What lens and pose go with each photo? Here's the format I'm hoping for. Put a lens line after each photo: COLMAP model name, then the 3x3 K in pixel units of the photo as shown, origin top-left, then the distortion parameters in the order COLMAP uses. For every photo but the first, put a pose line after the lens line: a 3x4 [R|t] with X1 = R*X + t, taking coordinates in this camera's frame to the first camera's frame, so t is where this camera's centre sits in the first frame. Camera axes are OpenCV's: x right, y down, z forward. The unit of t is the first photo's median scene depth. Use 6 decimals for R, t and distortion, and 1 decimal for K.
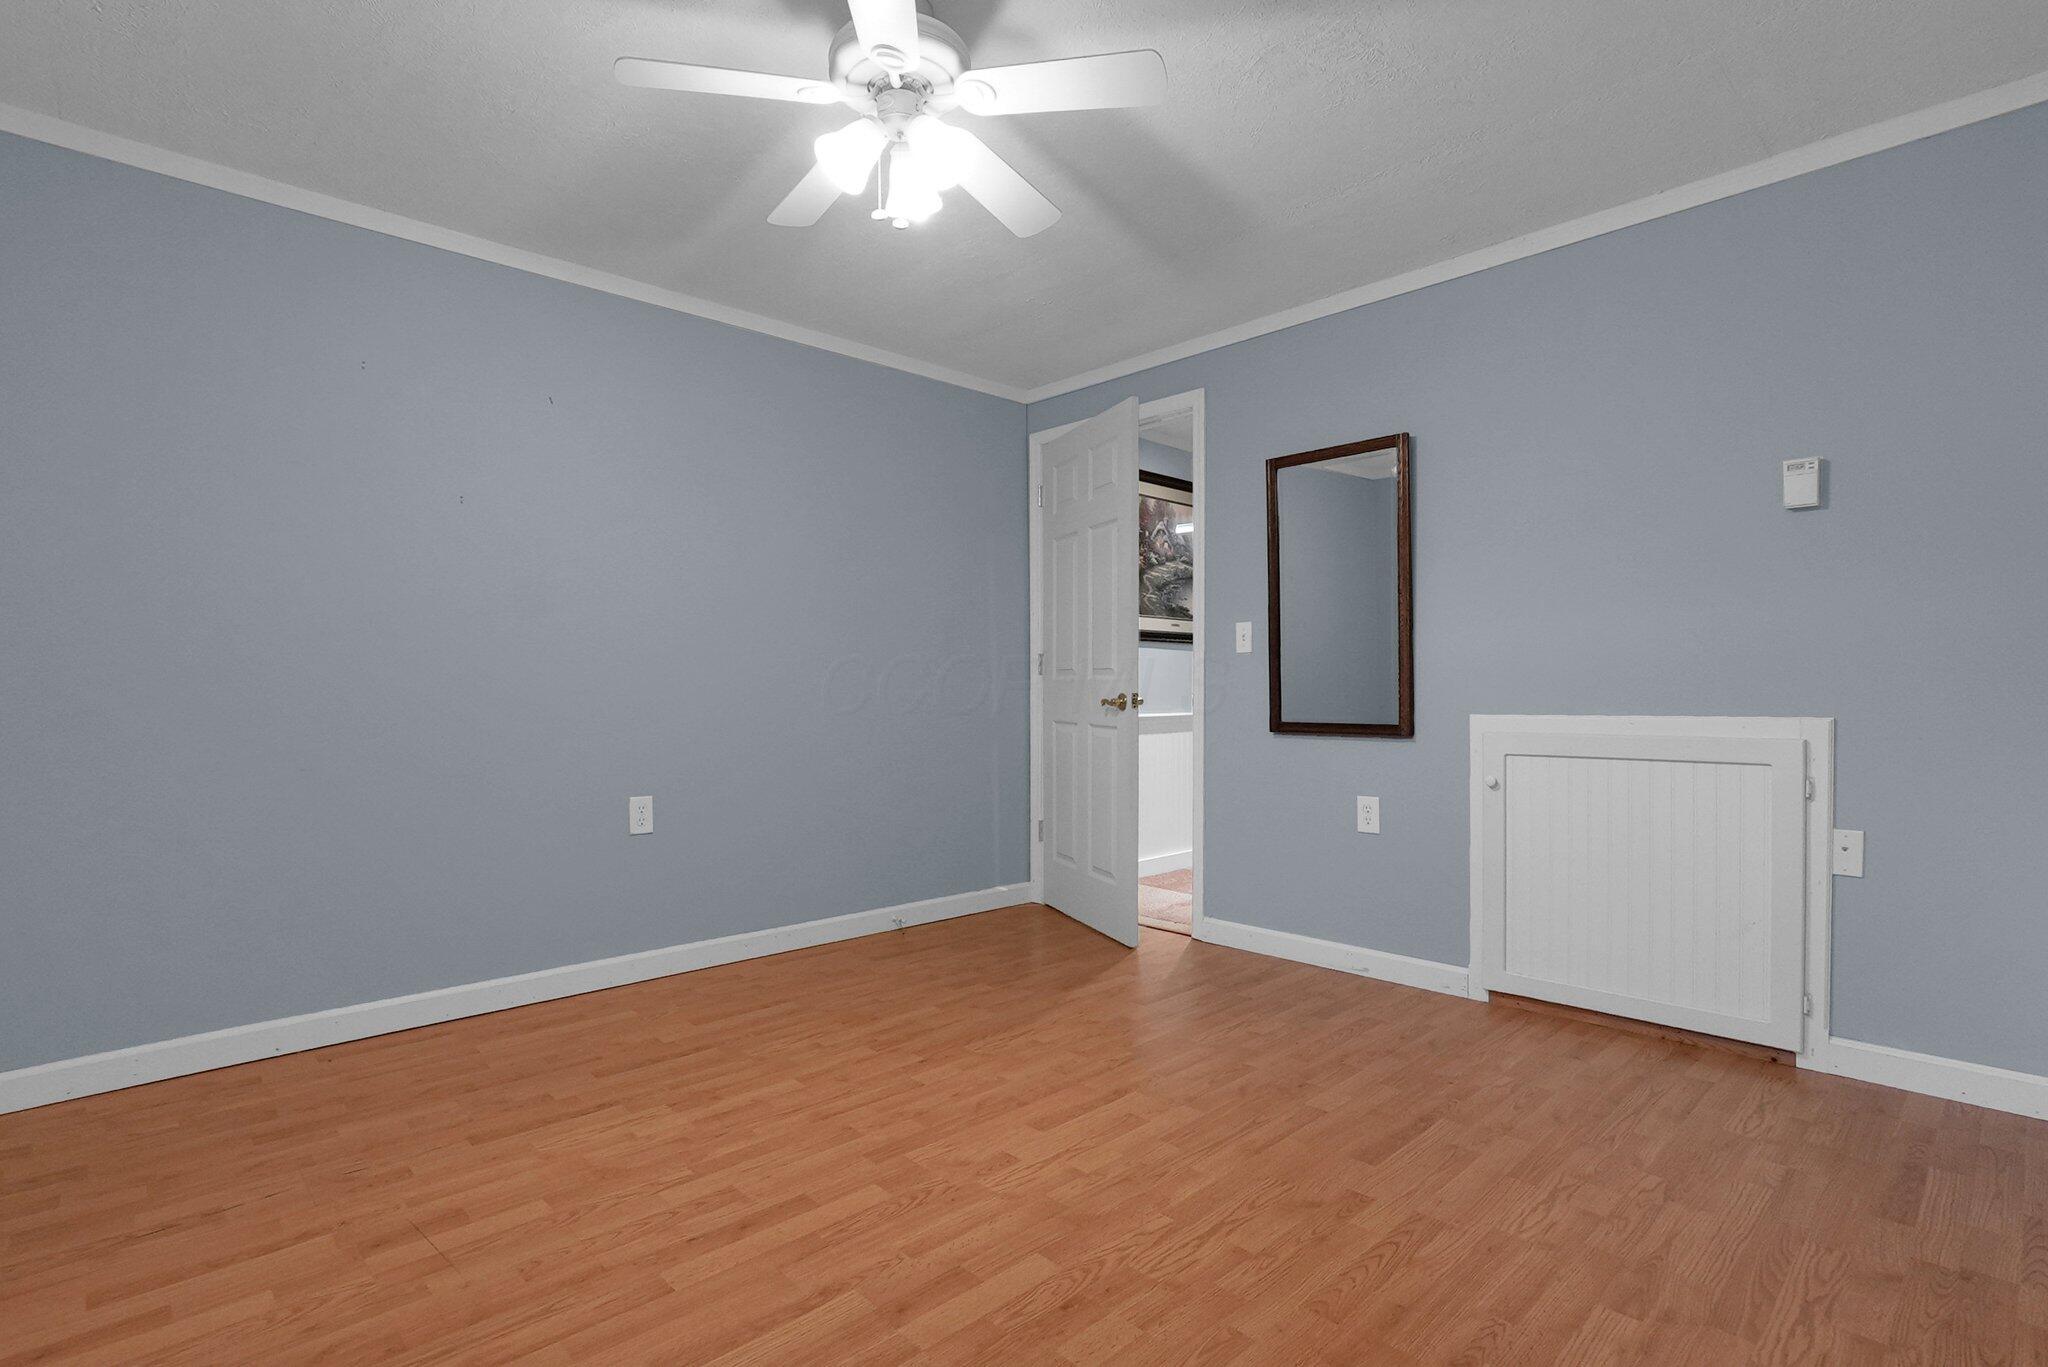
lens RADIAL K [[963.1, 0, 1024.0], [0, 963.1, 683.5], [0, 0, 1]] dist [0.001345, 0.000402]
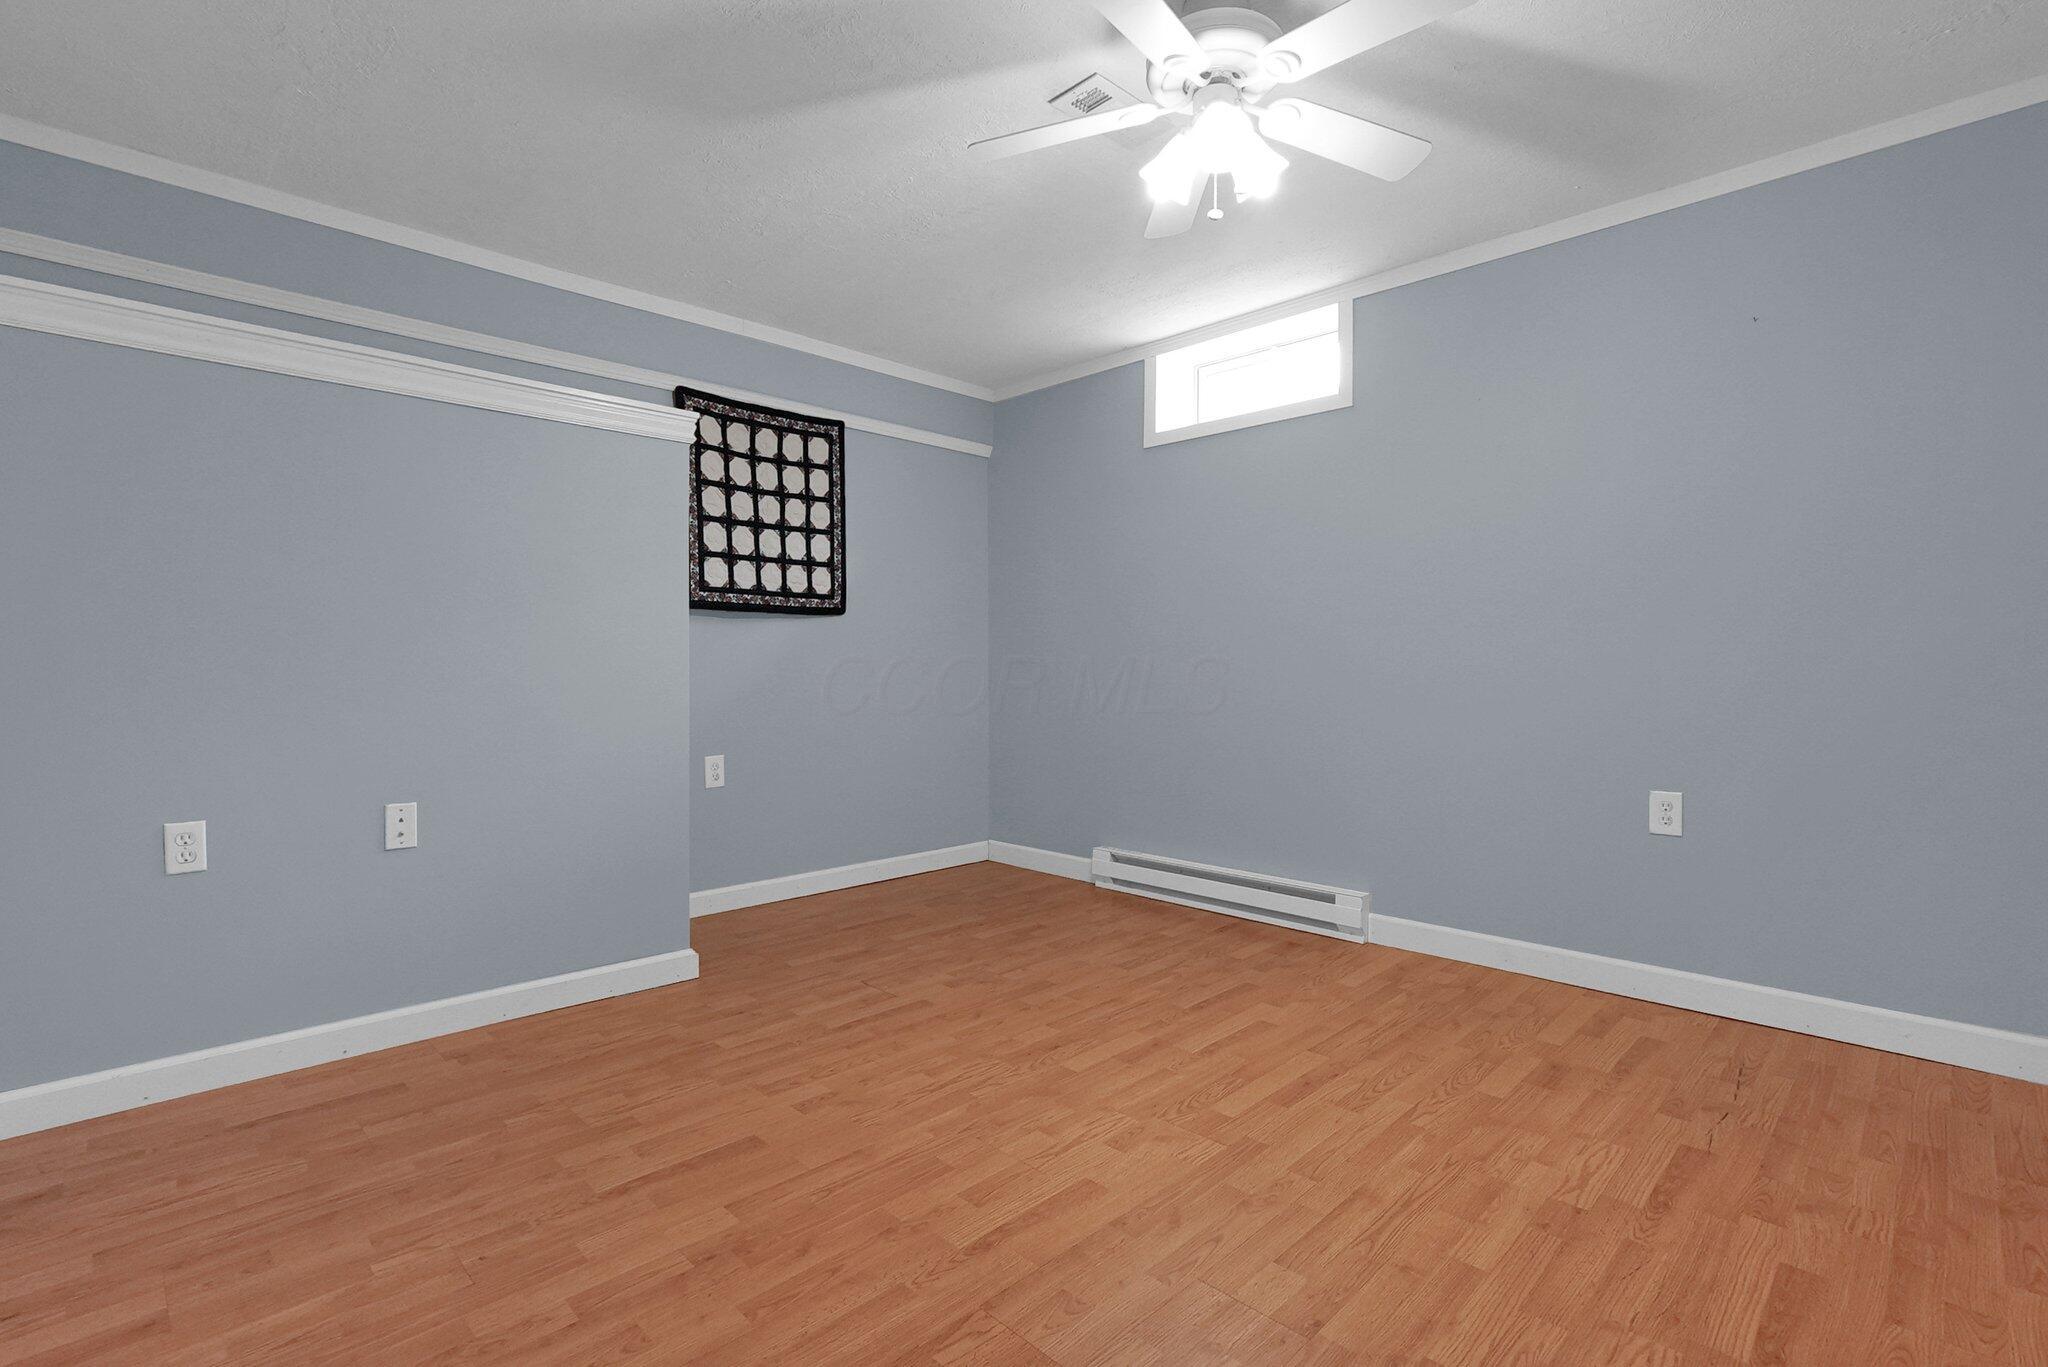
lens RADIAL K [[957.3, 0, 1021.3], [0, 957.3, 691.6], [0, 0, 1]] dist [-0.003663, -0.000249]
pose [[-0.999838, 0.002438, -0.017816, 0.100976], [0.002101, 0.999819, 0.018915, 0.015216], [0.017859, 0.018874, -0.999662, 2.038491]]
